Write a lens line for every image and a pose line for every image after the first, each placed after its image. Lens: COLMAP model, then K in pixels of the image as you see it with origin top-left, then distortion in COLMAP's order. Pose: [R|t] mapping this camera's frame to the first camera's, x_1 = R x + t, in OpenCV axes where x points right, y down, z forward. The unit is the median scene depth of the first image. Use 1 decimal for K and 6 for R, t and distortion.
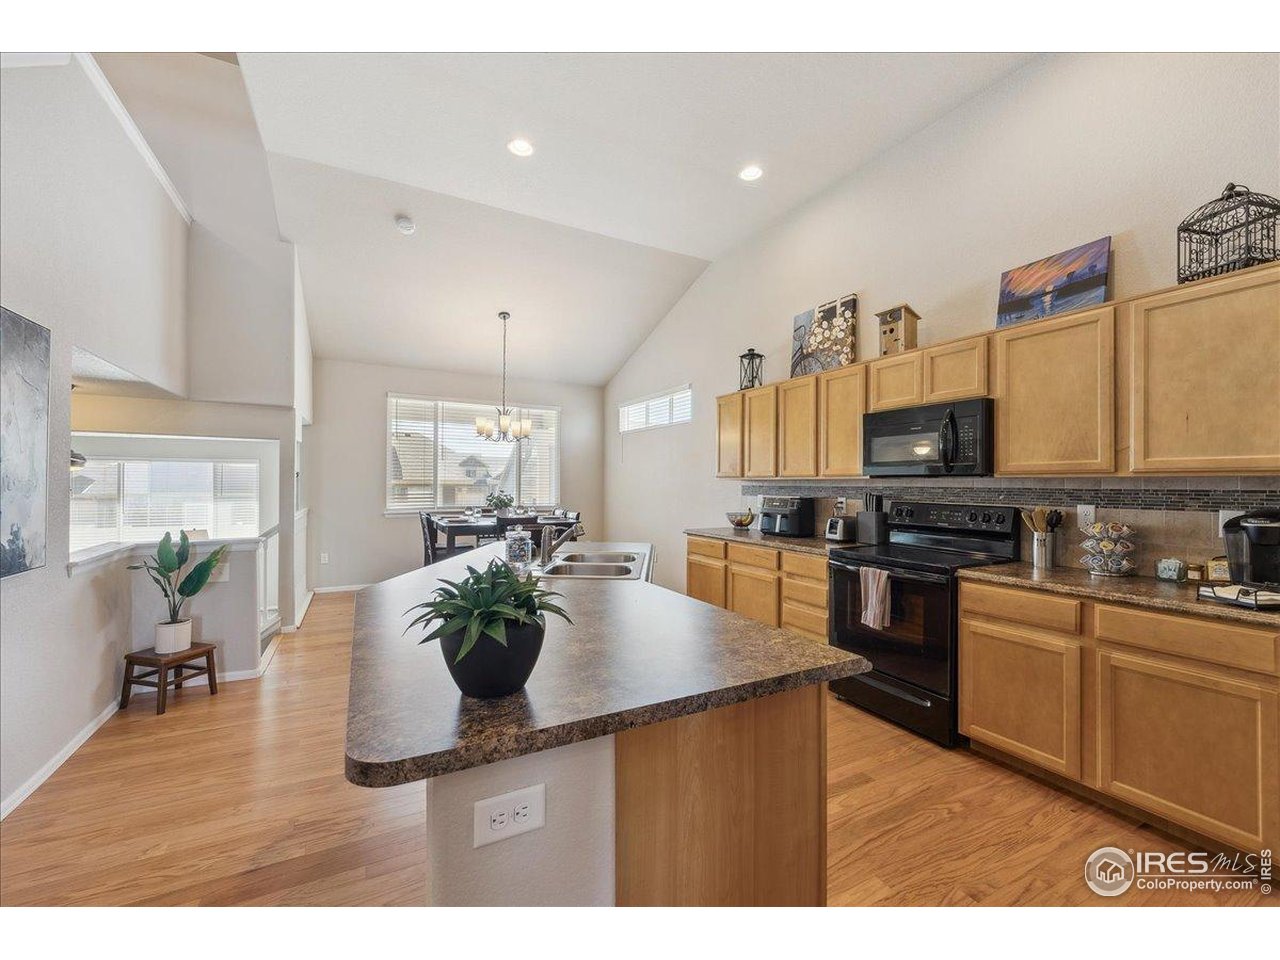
lens RADIAL K [[526.1, 0, 642.9], [0, 526.1, 474.5], [0, 0, 1]] dist [0.002315, 0.000260]
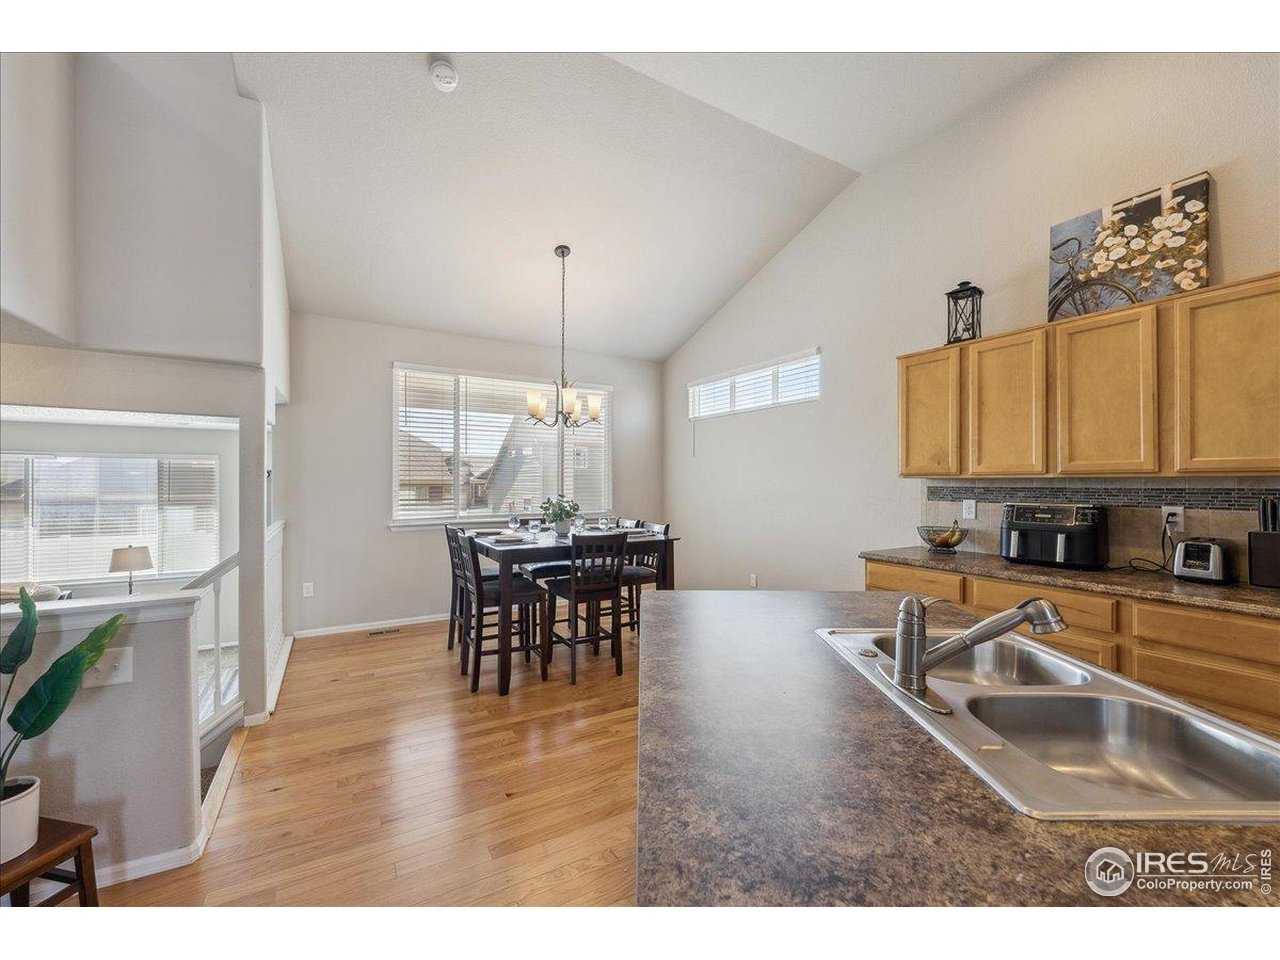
lens RADIAL K [[523.6, 0, 640.0], [0, 523.6, 480.0], [0, 0, 1]] dist [0.000529, -0.000115]
pose [[0.999309, -0.001027, 0.037142, -0.238088], [0.000723, 0.999966, 0.008195, 0.006240], [-0.037149, -0.008162, 0.999276, 0.360798]]
